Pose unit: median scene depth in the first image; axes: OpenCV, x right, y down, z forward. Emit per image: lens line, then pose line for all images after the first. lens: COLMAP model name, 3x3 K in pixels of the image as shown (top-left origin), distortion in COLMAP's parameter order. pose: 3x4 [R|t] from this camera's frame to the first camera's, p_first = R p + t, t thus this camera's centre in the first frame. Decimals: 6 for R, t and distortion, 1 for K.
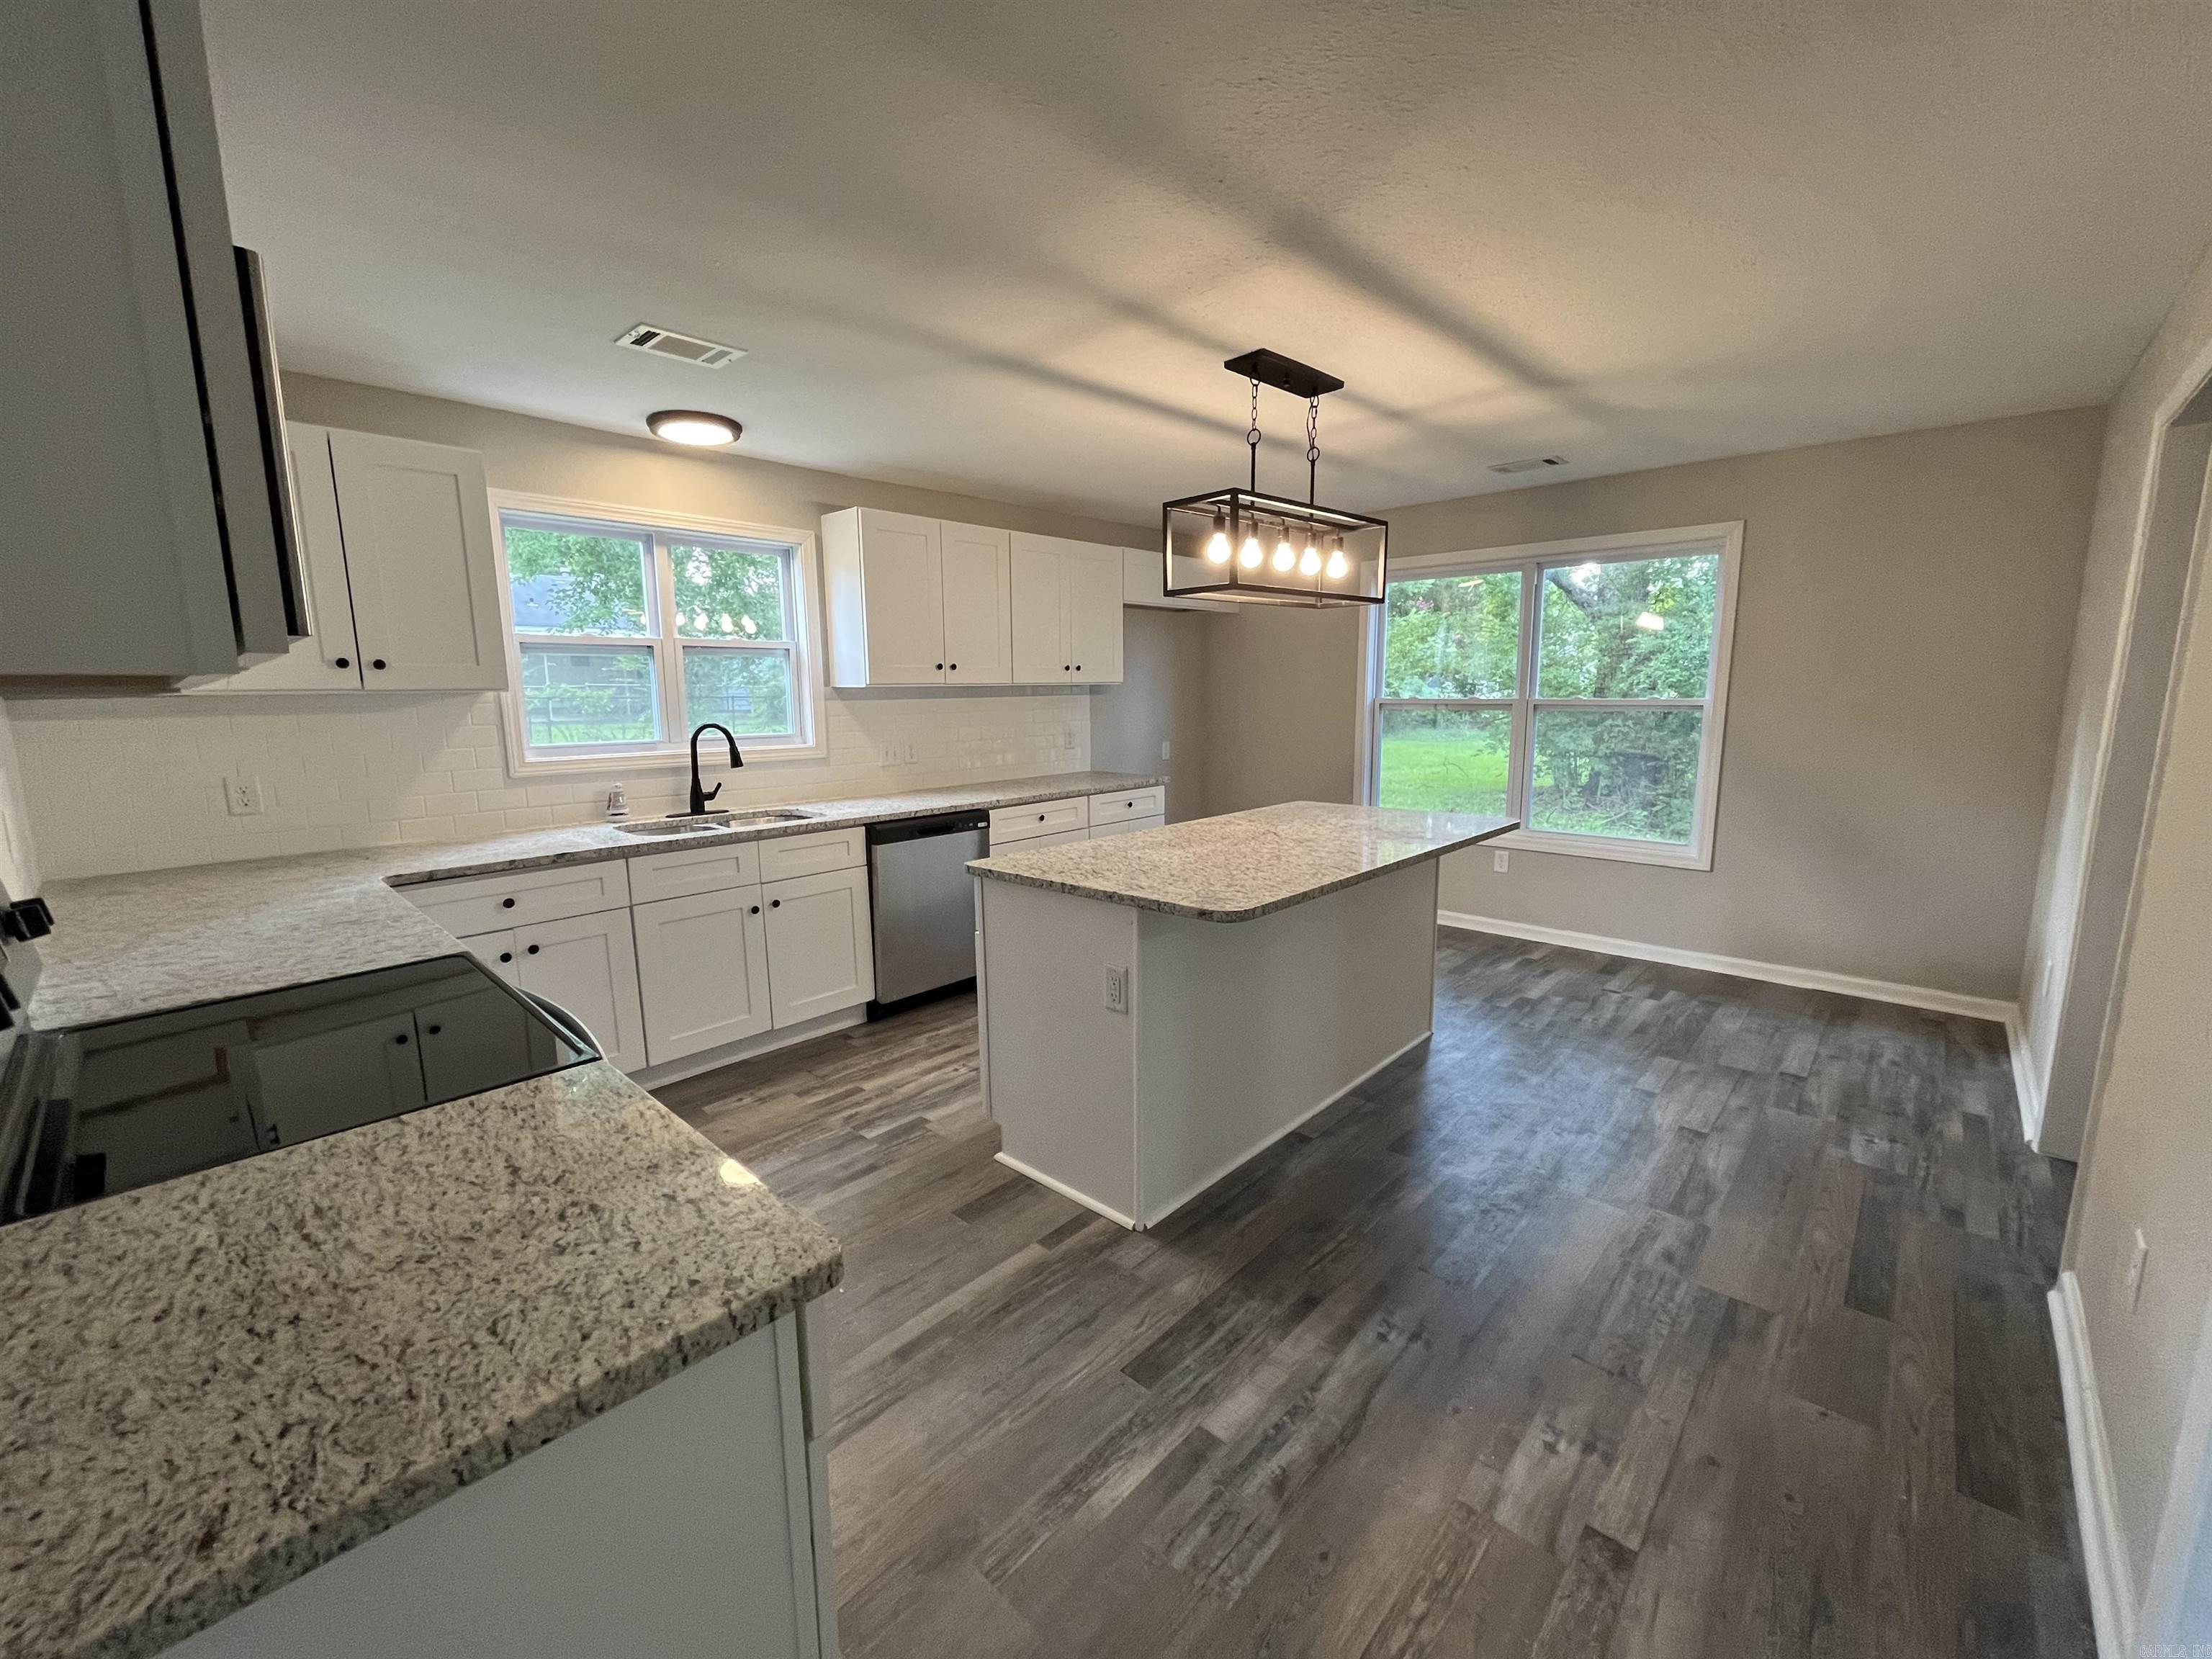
lens RADIAL K [[891.5, 0, 1094.8], [0, 891.5, 833.3], [0, 0, 1]] dist [-0.001937, -0.001238]
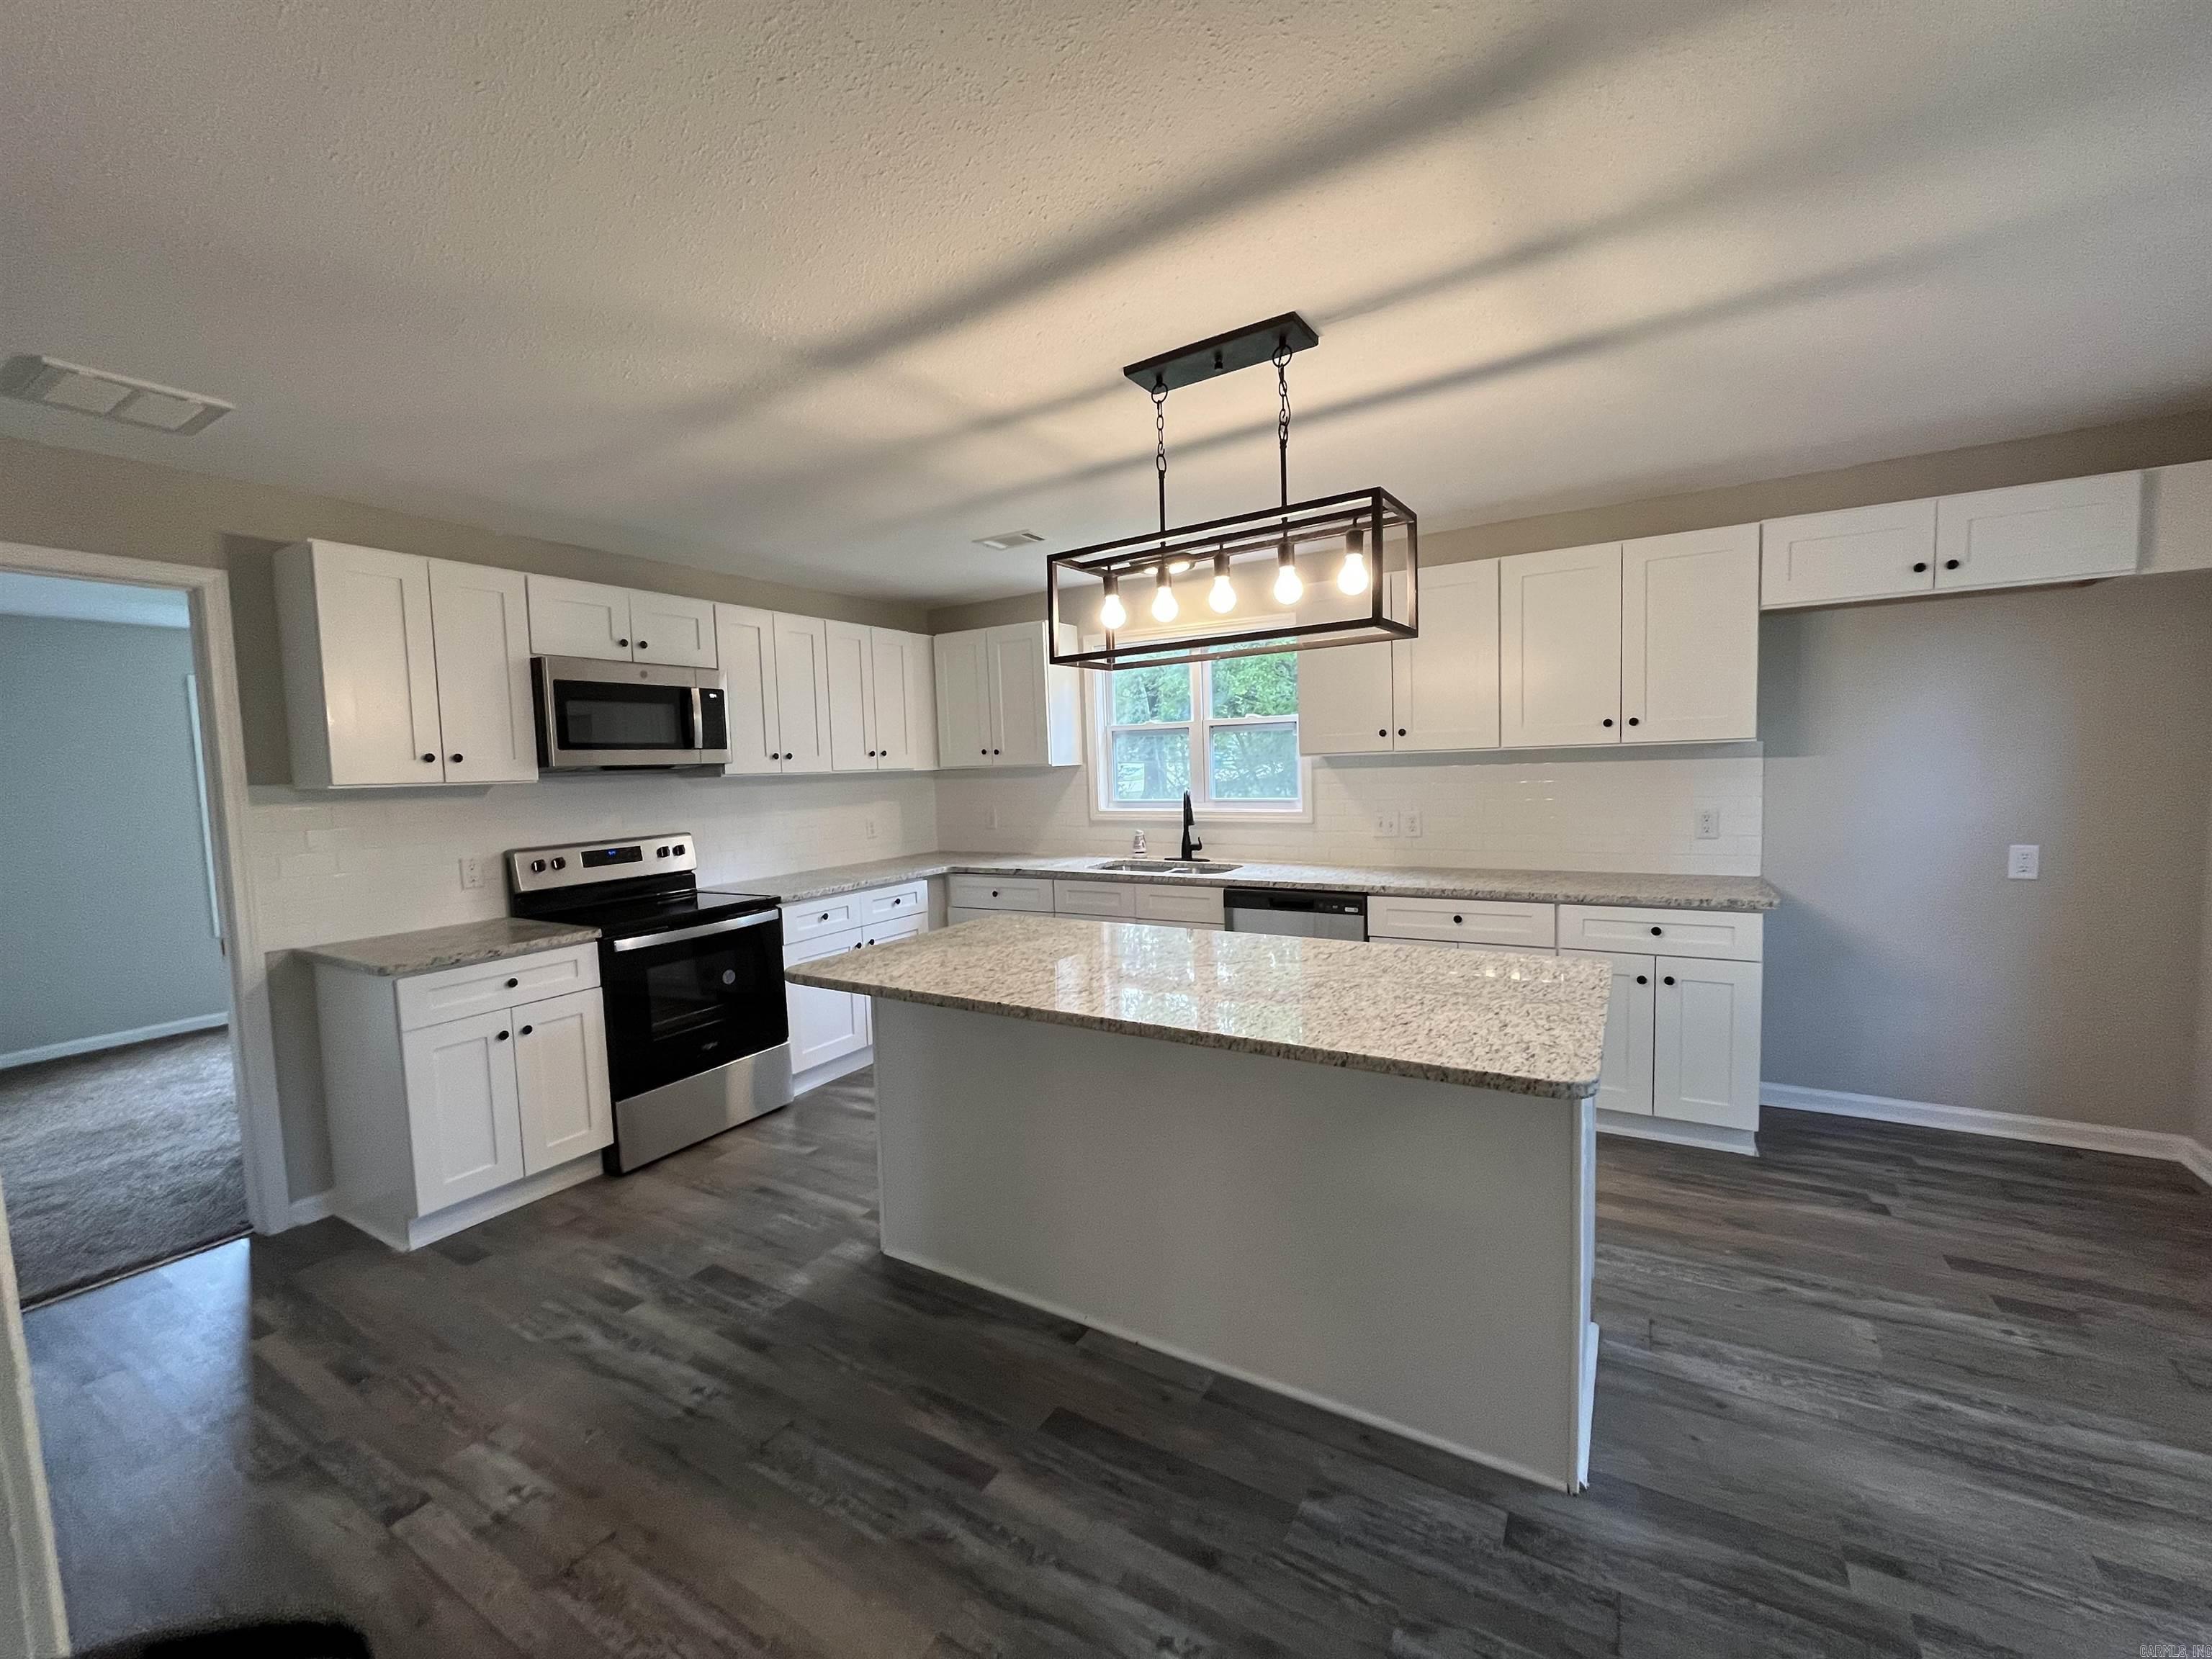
lens RADIAL K [[891.5, 0, 1105.1], [0, 891.5, 825.3], [0, 0, 1]] dist [-0.001937, -0.001238]
pose [[0.216700, 0.070020, -0.973724, 0.898484], [-0.130297, 0.990575, 0.042235, -0.130871], [0.967504, 0.117721, 0.223781, 0.735541]]
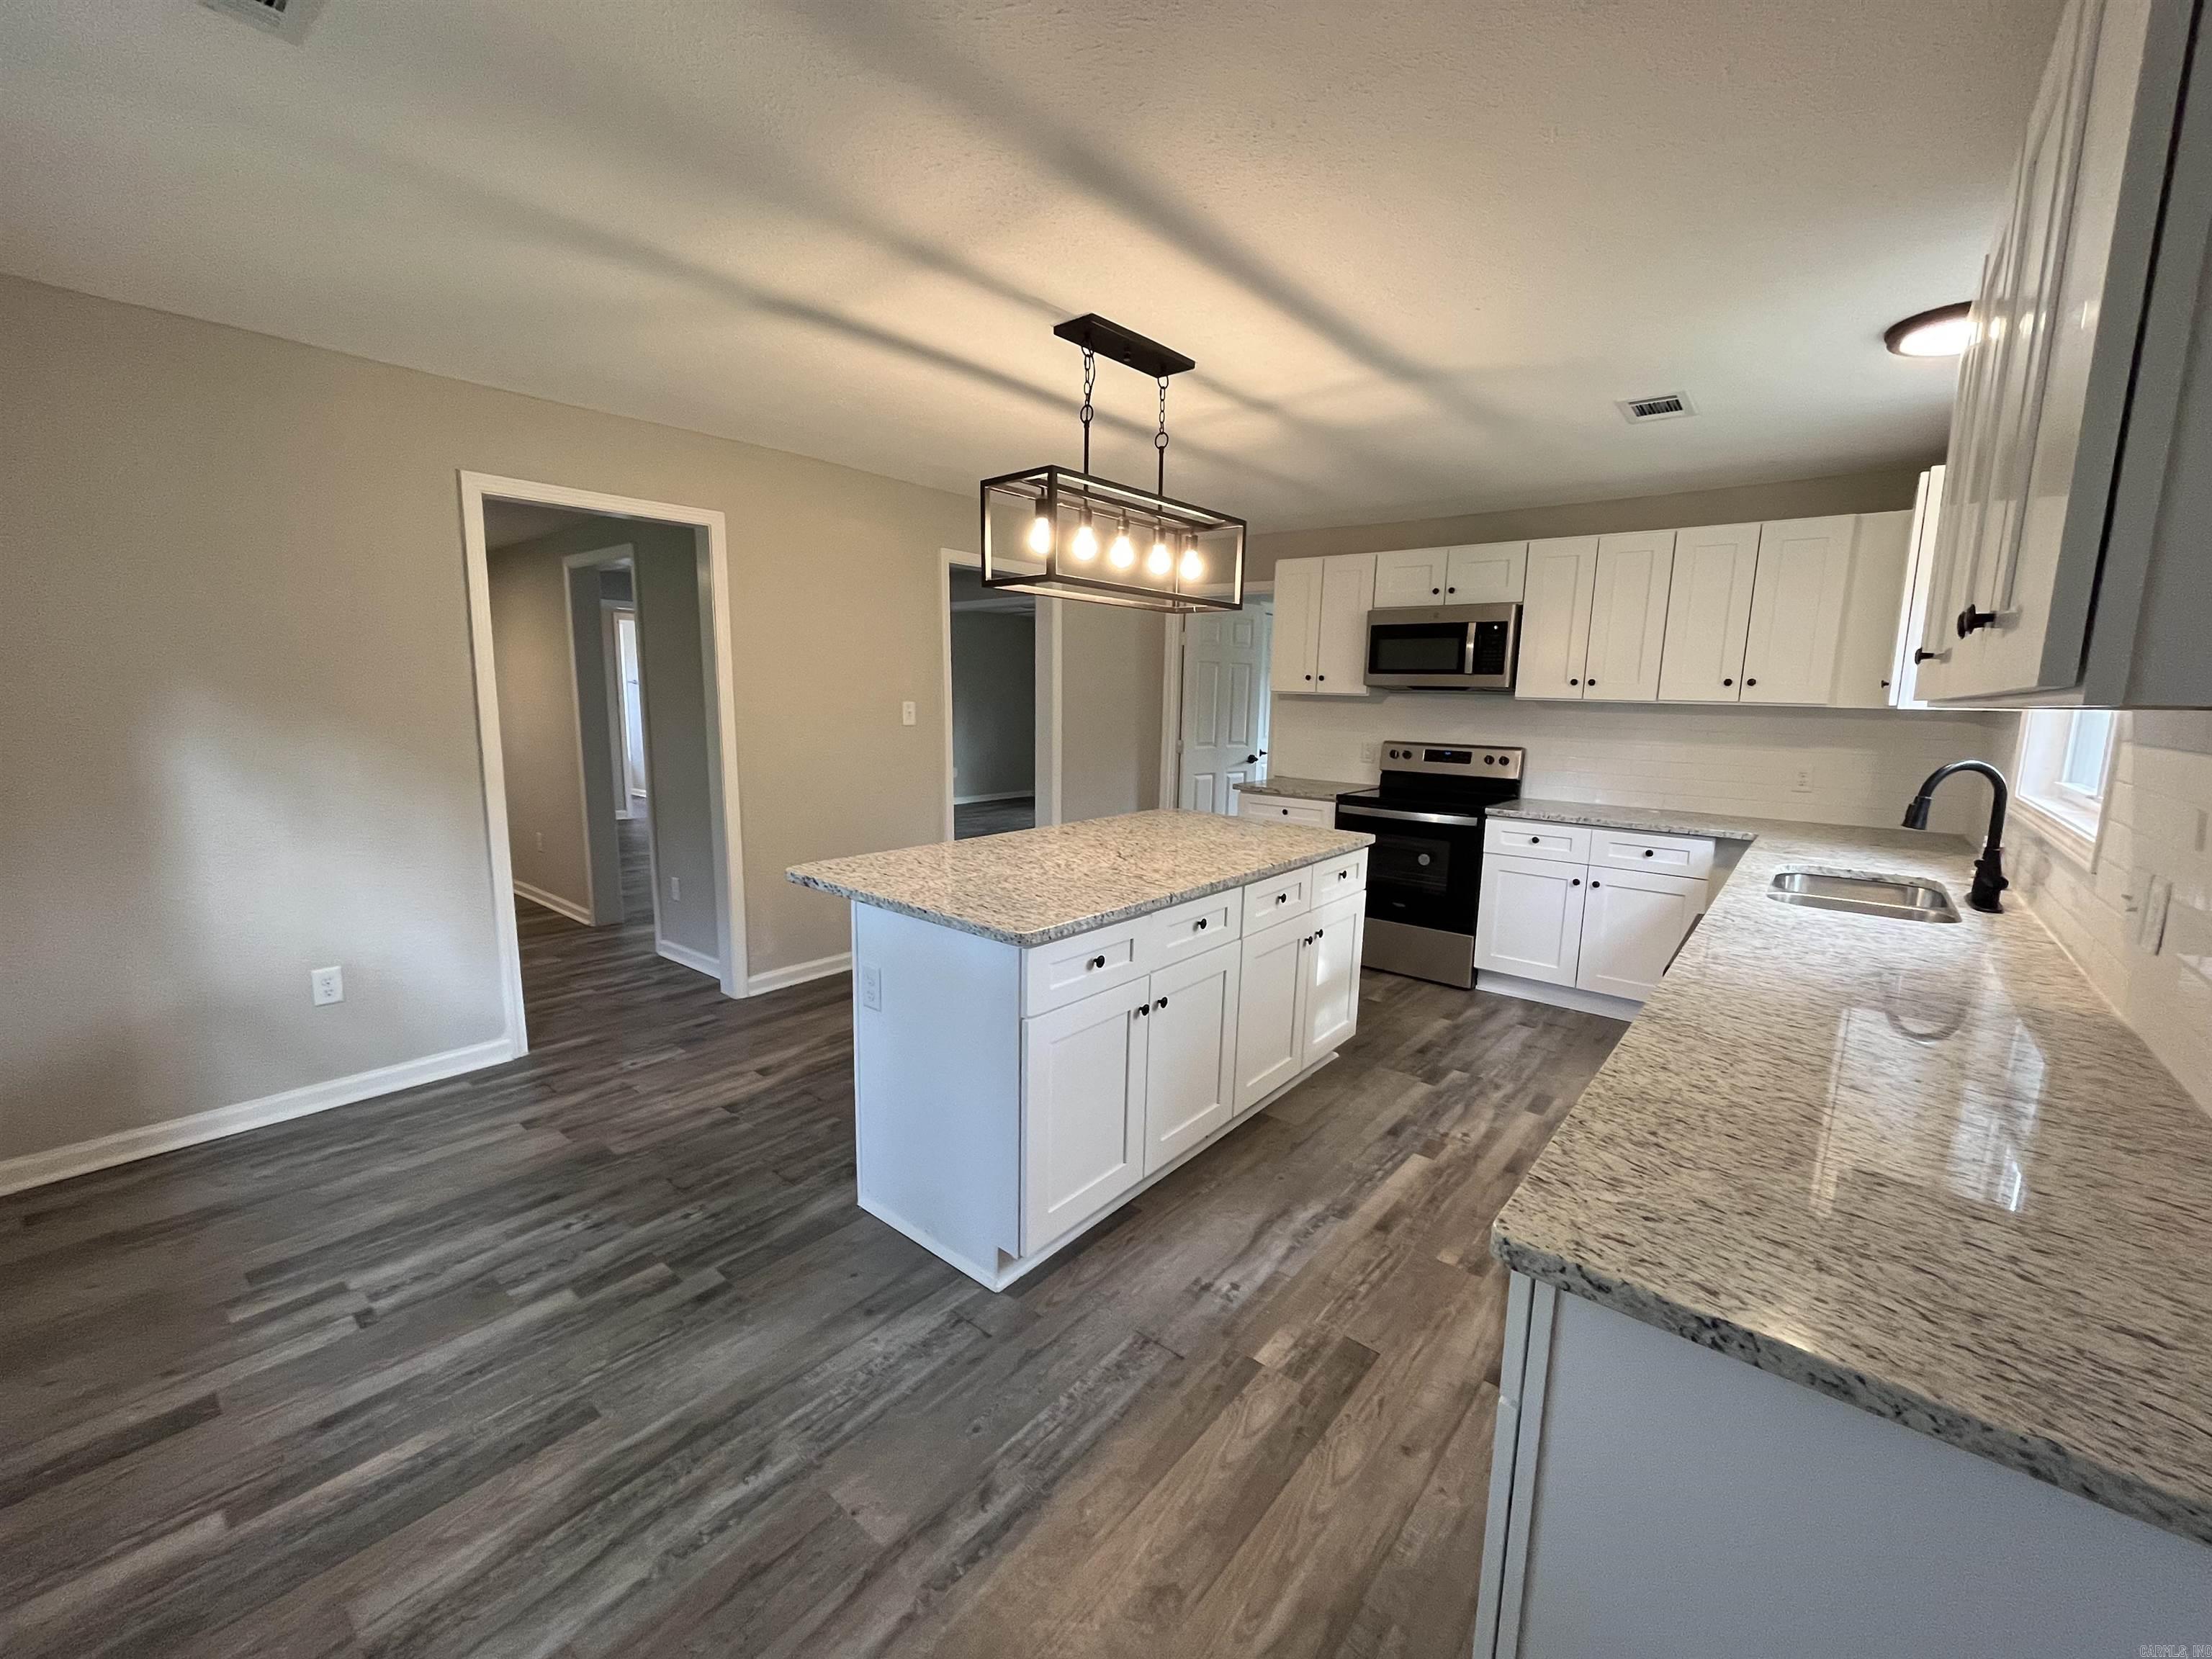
lens RADIAL K [[891.5, 0, 1110.7], [0, 891.5, 826.2], [0, 0, 1]] dist [-0.001937, -0.001238]
pose [[-0.997232, 0.001752, -0.074333, 0.281036], [-0.021634, 0.949632, 0.312620, -0.316705], [0.071136, 0.313363, -0.946965, 1.873462]]
